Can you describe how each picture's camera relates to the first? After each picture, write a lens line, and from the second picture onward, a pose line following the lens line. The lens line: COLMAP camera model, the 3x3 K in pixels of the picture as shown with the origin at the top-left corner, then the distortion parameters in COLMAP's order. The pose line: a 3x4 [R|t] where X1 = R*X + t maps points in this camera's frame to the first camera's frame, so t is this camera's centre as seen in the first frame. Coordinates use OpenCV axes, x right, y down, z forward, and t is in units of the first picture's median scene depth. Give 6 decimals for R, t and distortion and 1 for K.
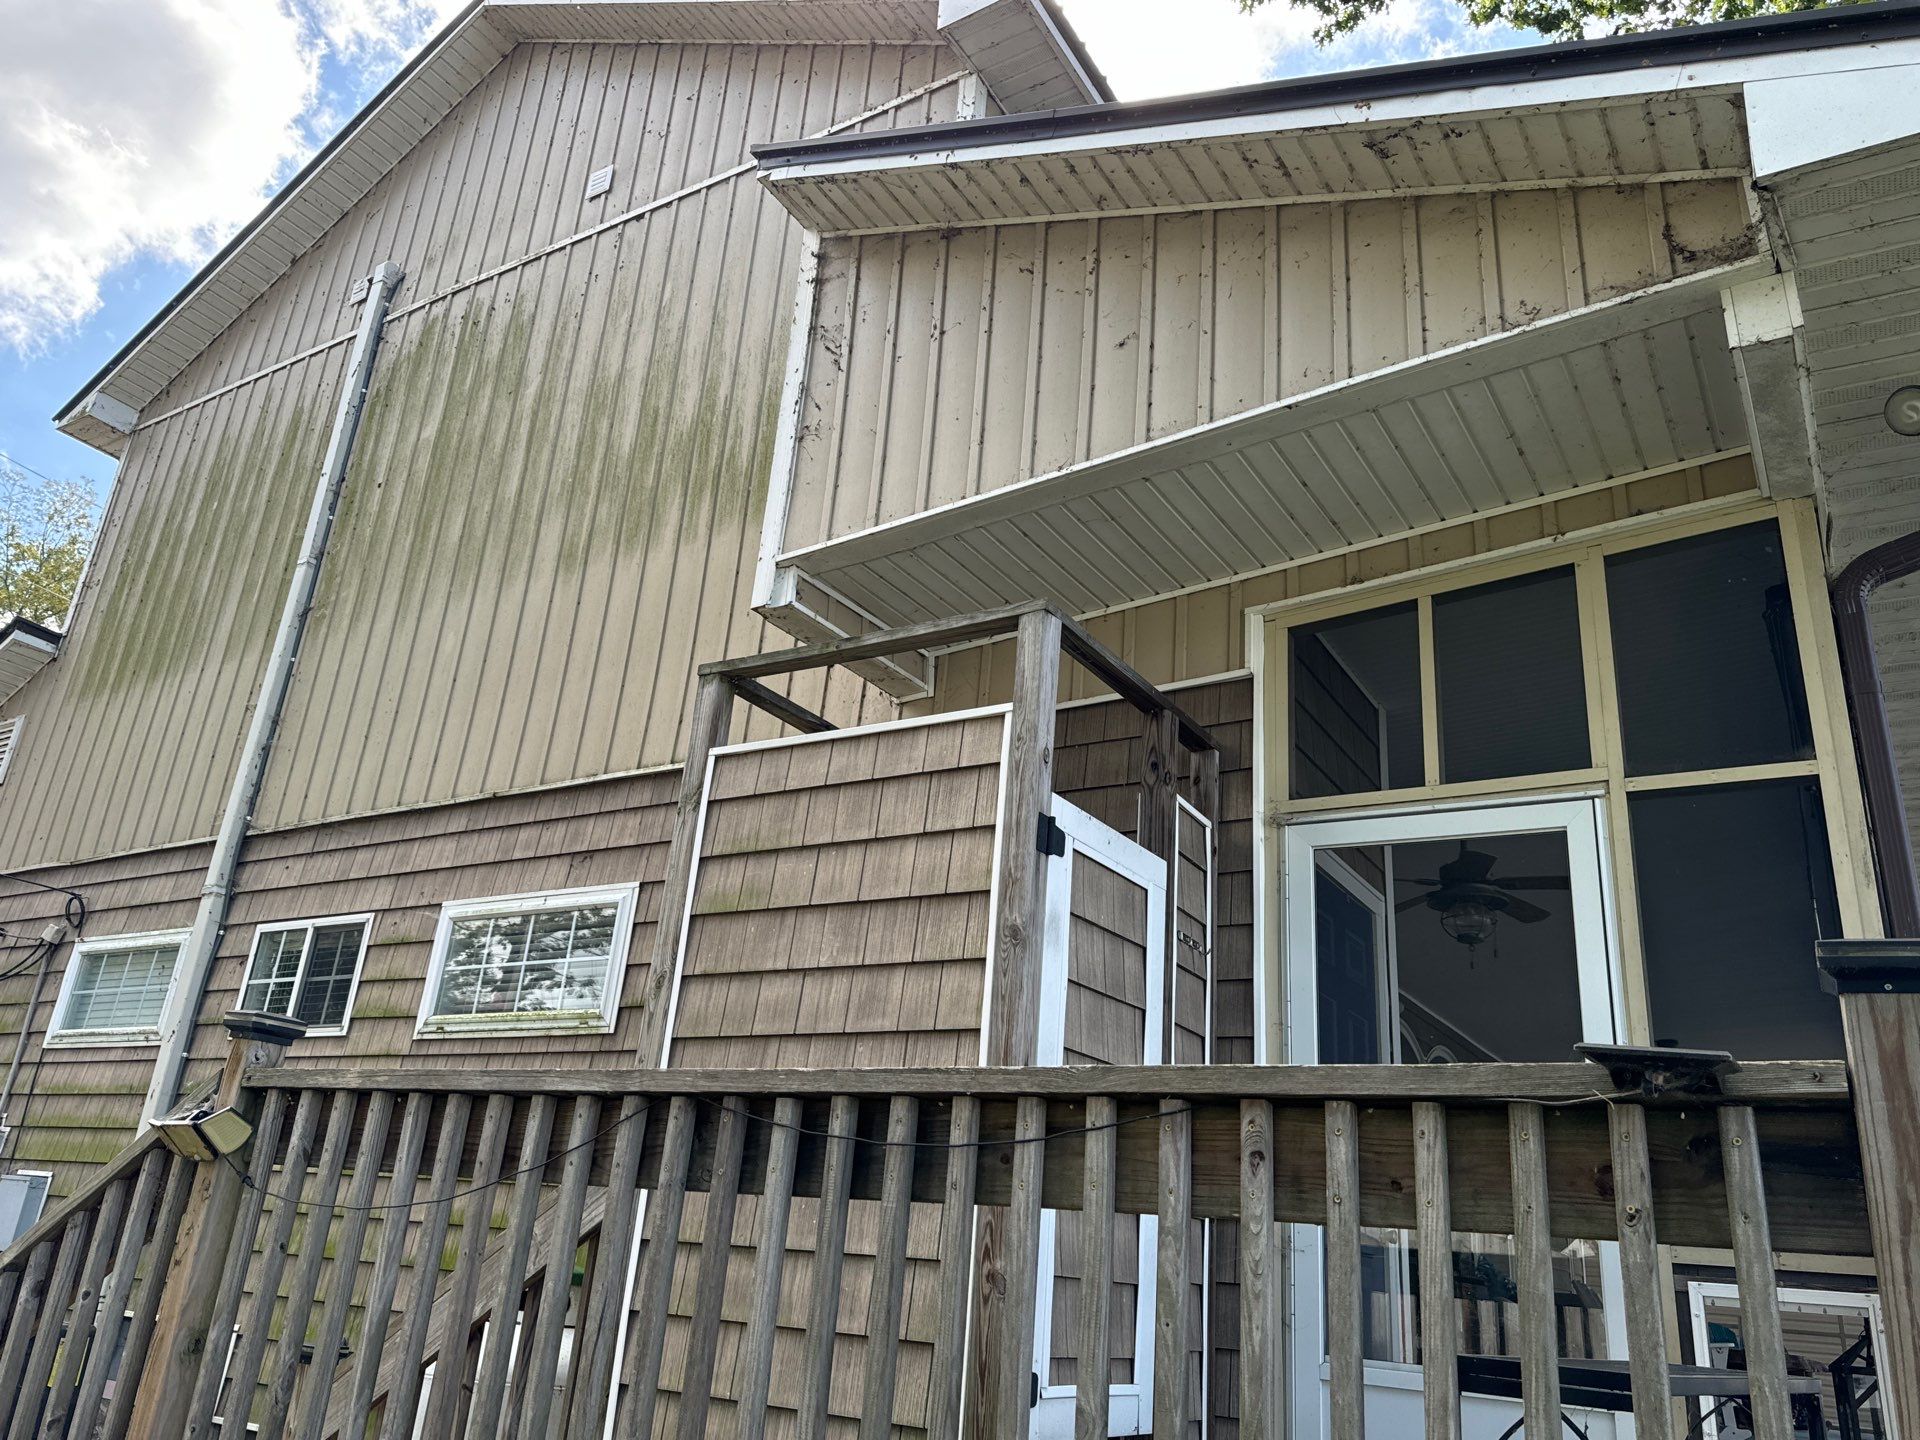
lens RADIAL K [[1432.8, 0, 960.0], [0, 1432.8, 720.0], [0, 0, 1]] dist [0.063086, -0.063680]
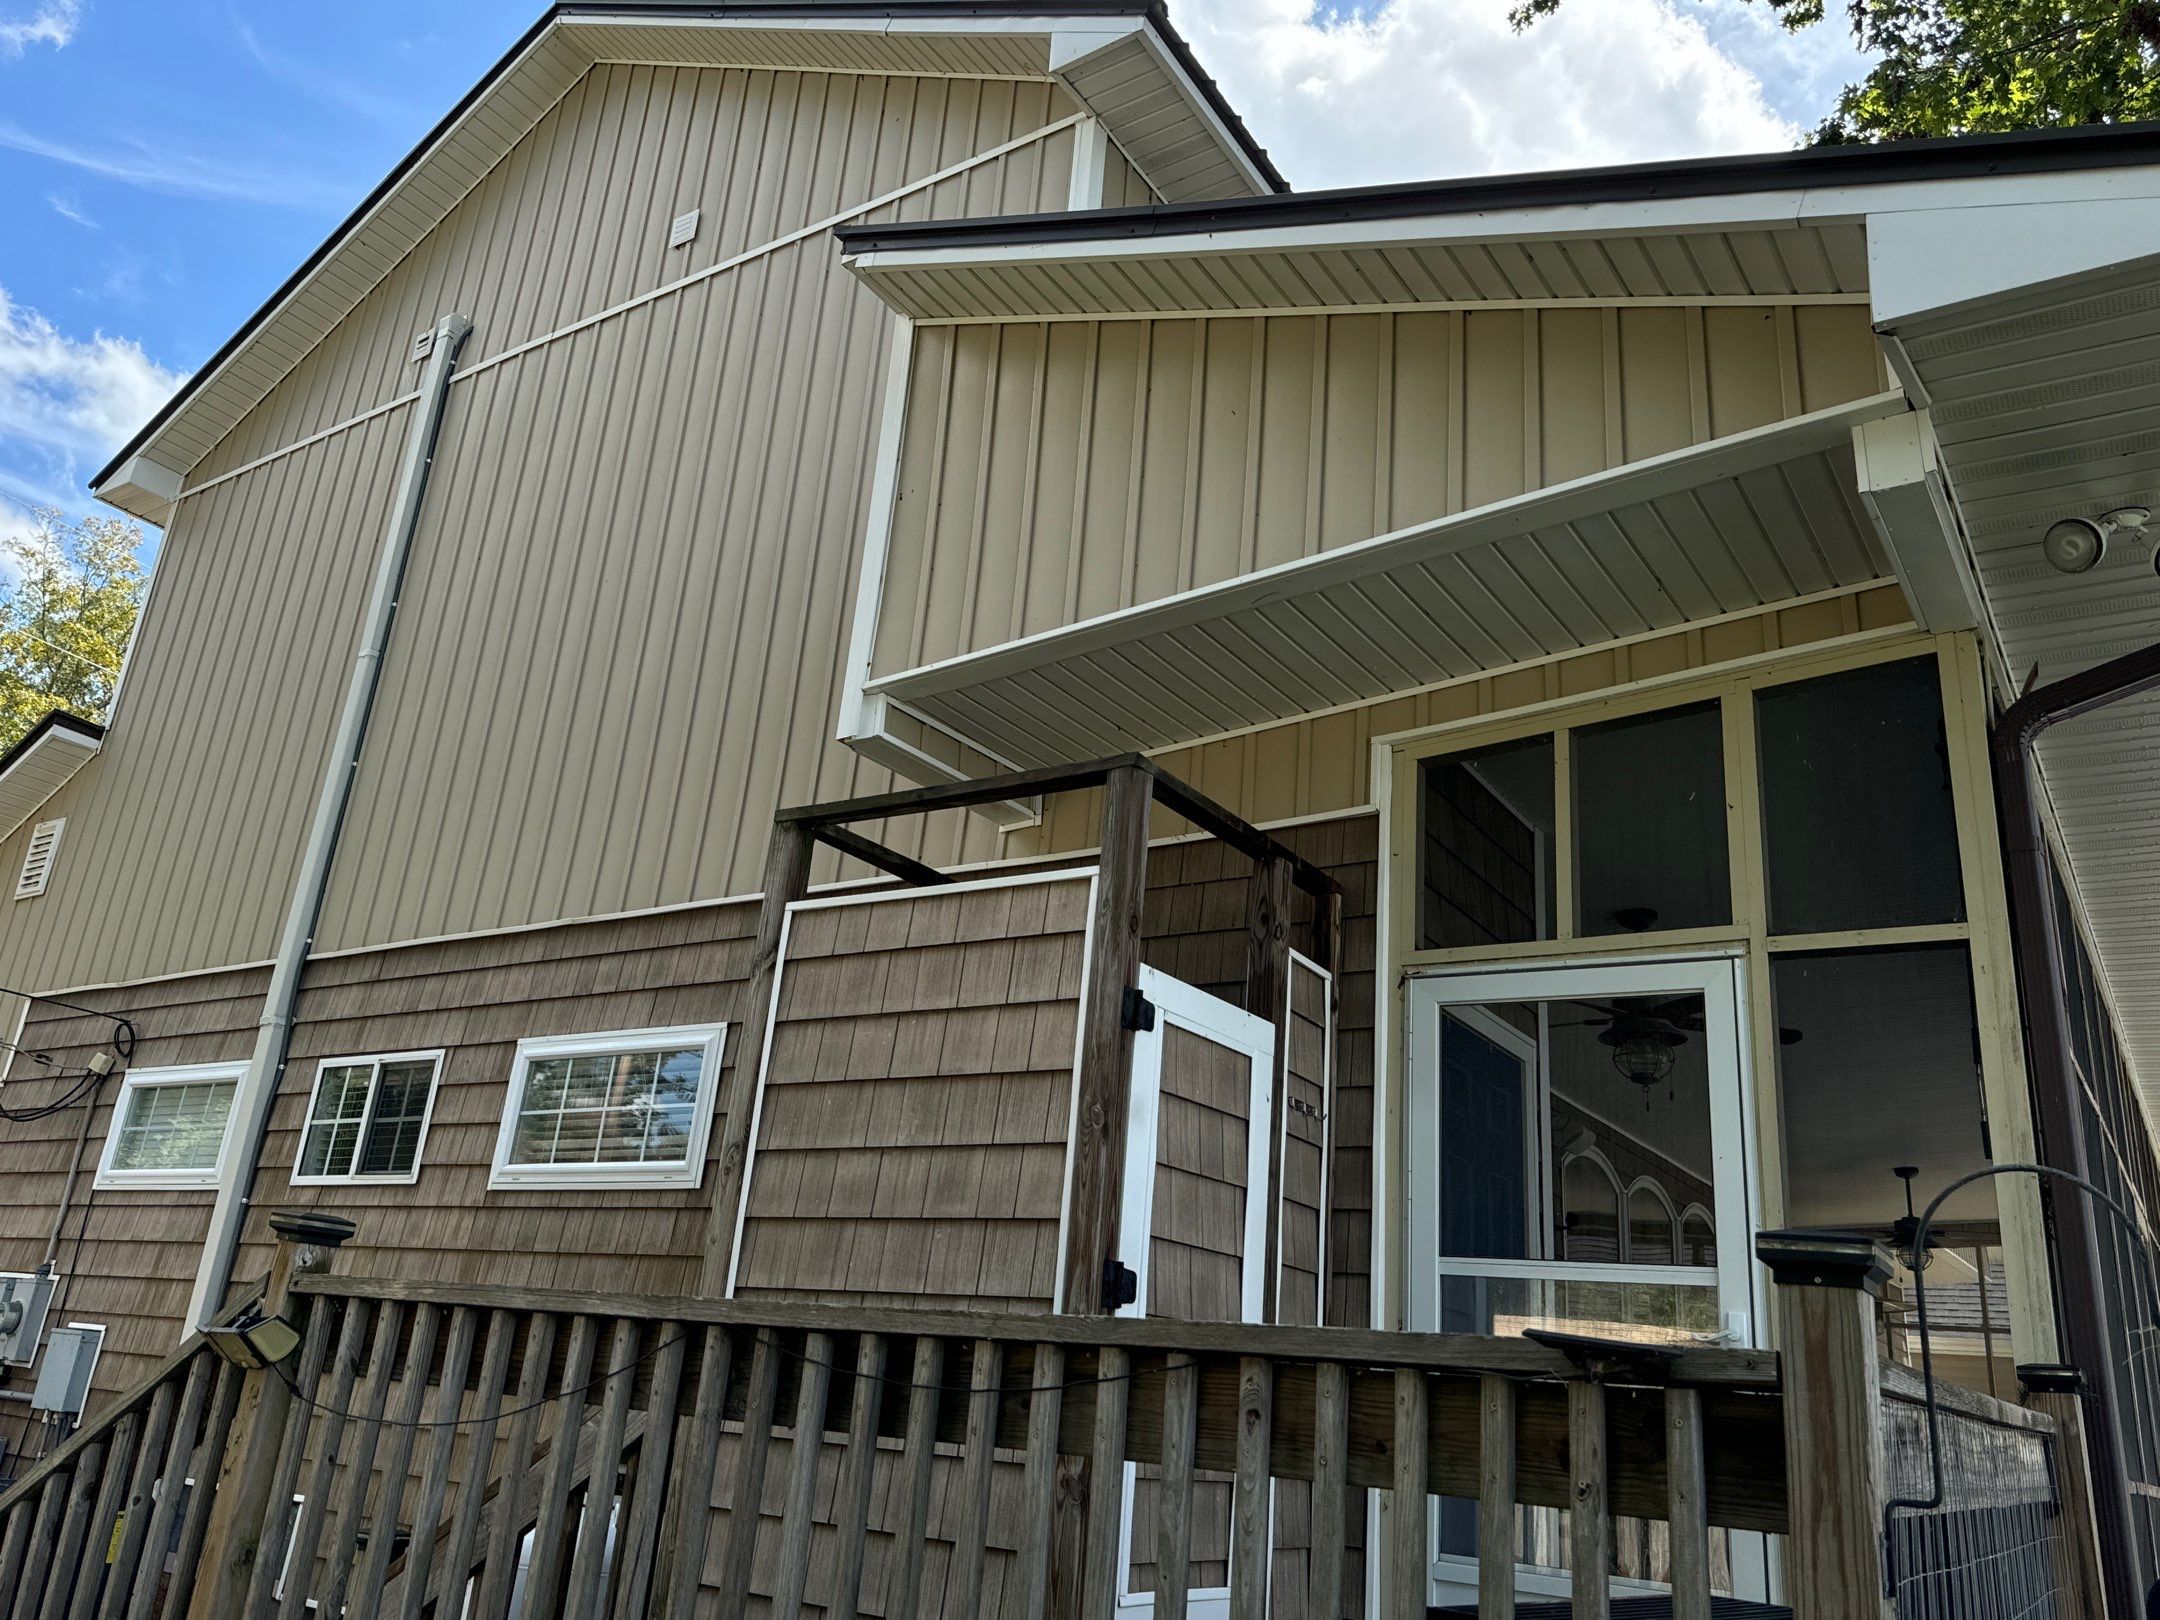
lens RADIAL K [[1657.3, 0, 1090.1], [0, 1657.3, 810.0], [0, 0, 1]] dist [0.071161, -0.078812]
pose [[0.999651, -0.005762, -0.025762, 0.054872], [0.006371, 0.999701, 0.023598, -0.069332], [0.025619, -0.023754, 0.999390, -0.079403]]
